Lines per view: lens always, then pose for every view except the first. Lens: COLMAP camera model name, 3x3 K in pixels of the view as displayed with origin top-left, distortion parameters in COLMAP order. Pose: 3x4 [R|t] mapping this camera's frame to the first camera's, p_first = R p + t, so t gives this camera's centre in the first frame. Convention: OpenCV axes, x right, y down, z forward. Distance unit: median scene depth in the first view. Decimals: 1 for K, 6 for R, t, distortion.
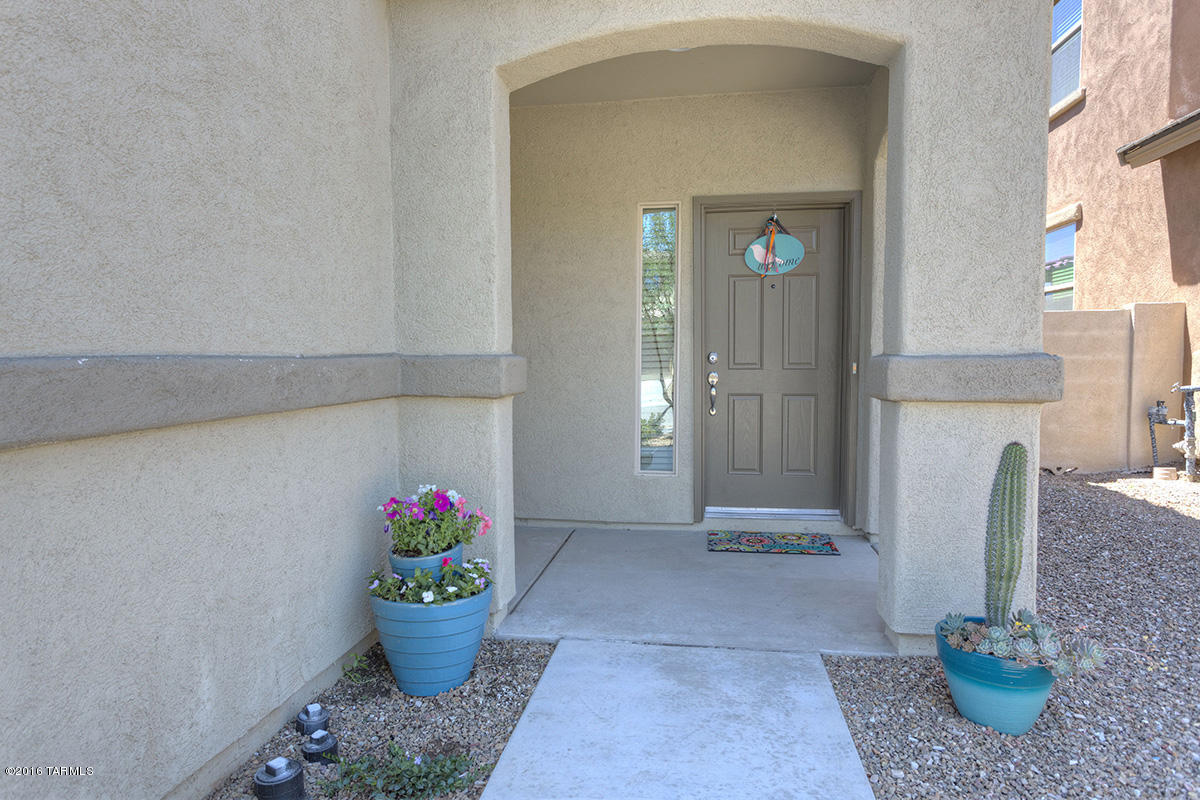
lens RADIAL K [[696.4, 0, 599.2], [0, 696.4, 400.4], [0, 0, 1]] dist [0.005249, 0.000992]
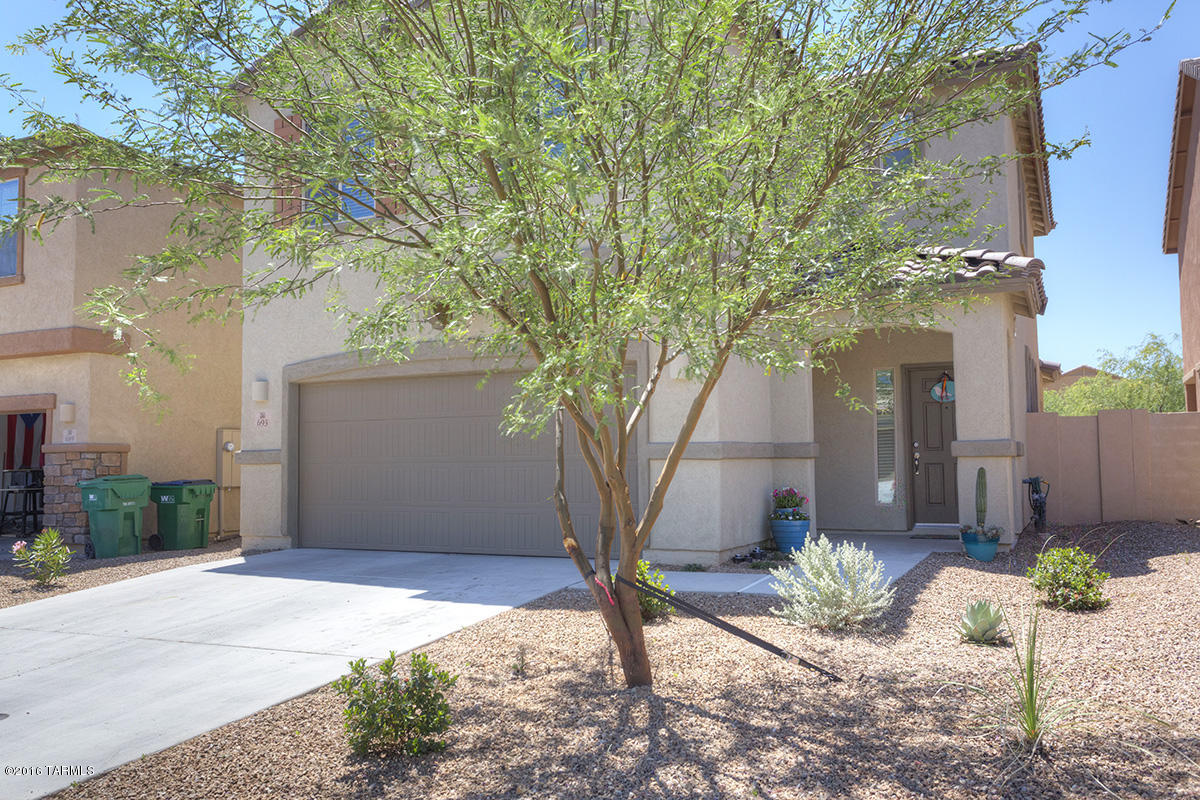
lens RADIAL K [[945.3, 0, 596.5], [0, 945.3, 395.1], [0, 0, 1]] dist [0.007257, 0.000126]
pose [[0.950322, -0.028766, -0.309935, 0.148162], [-0.012198, 0.991514, -0.129428, 0.163250], [0.311028, 0.126779, 0.941907, -1.889380]]
